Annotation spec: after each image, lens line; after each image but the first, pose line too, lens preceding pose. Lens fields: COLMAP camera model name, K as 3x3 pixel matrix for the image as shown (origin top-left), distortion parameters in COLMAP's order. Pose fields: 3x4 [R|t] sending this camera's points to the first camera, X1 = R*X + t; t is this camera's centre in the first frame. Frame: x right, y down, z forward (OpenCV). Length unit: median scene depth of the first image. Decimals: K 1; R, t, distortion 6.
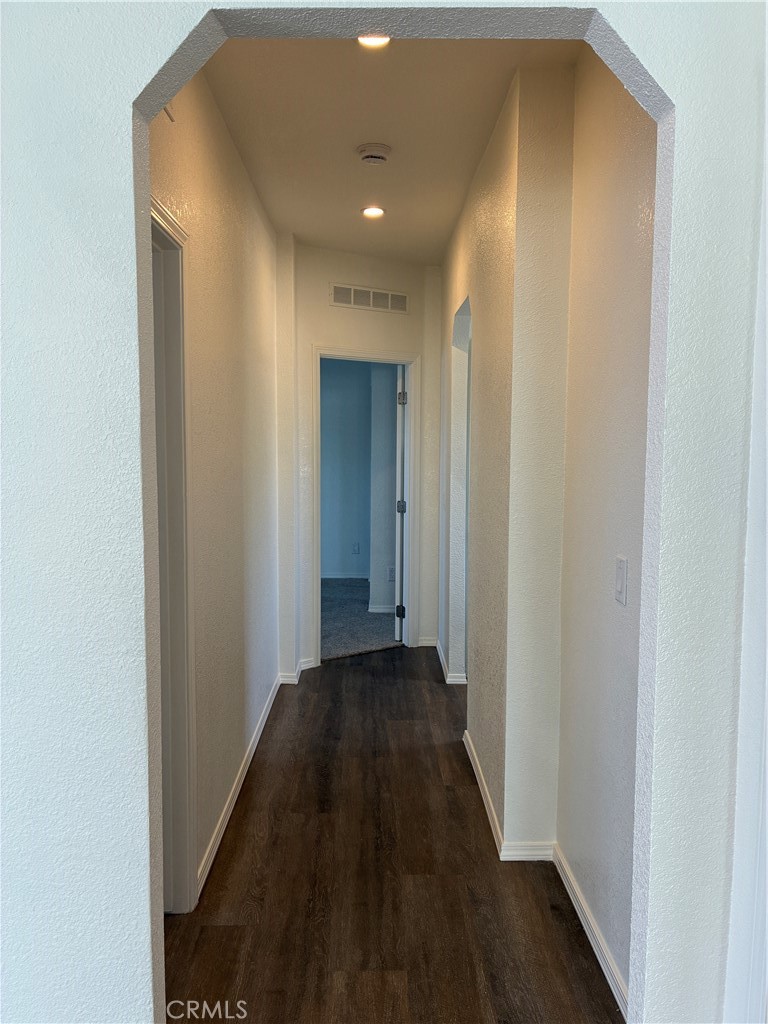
lens RADIAL K [[780.5, 0, 384.1], [0, 780.5, 512.4], [0, 0, 1]] dist [0.047071, -0.065093]
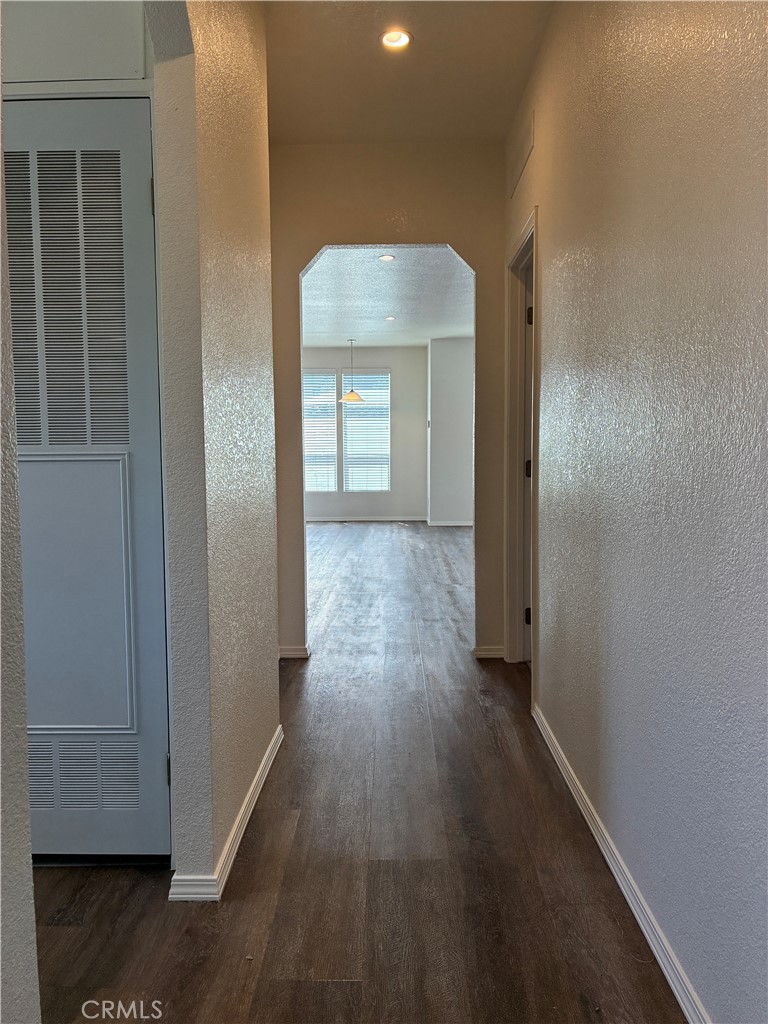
lens RADIAL K [[780.5, 0, 384.0], [0, 780.5, 512.1], [0, 0, 1]] dist [0.047071, -0.065093]
pose [[-0.999468, -0.001384, 0.032572, -0.020140], [0.004094, 0.985863, 0.167501, -0.036961], [-0.032344, 0.167546, -0.985334, 1.394727]]
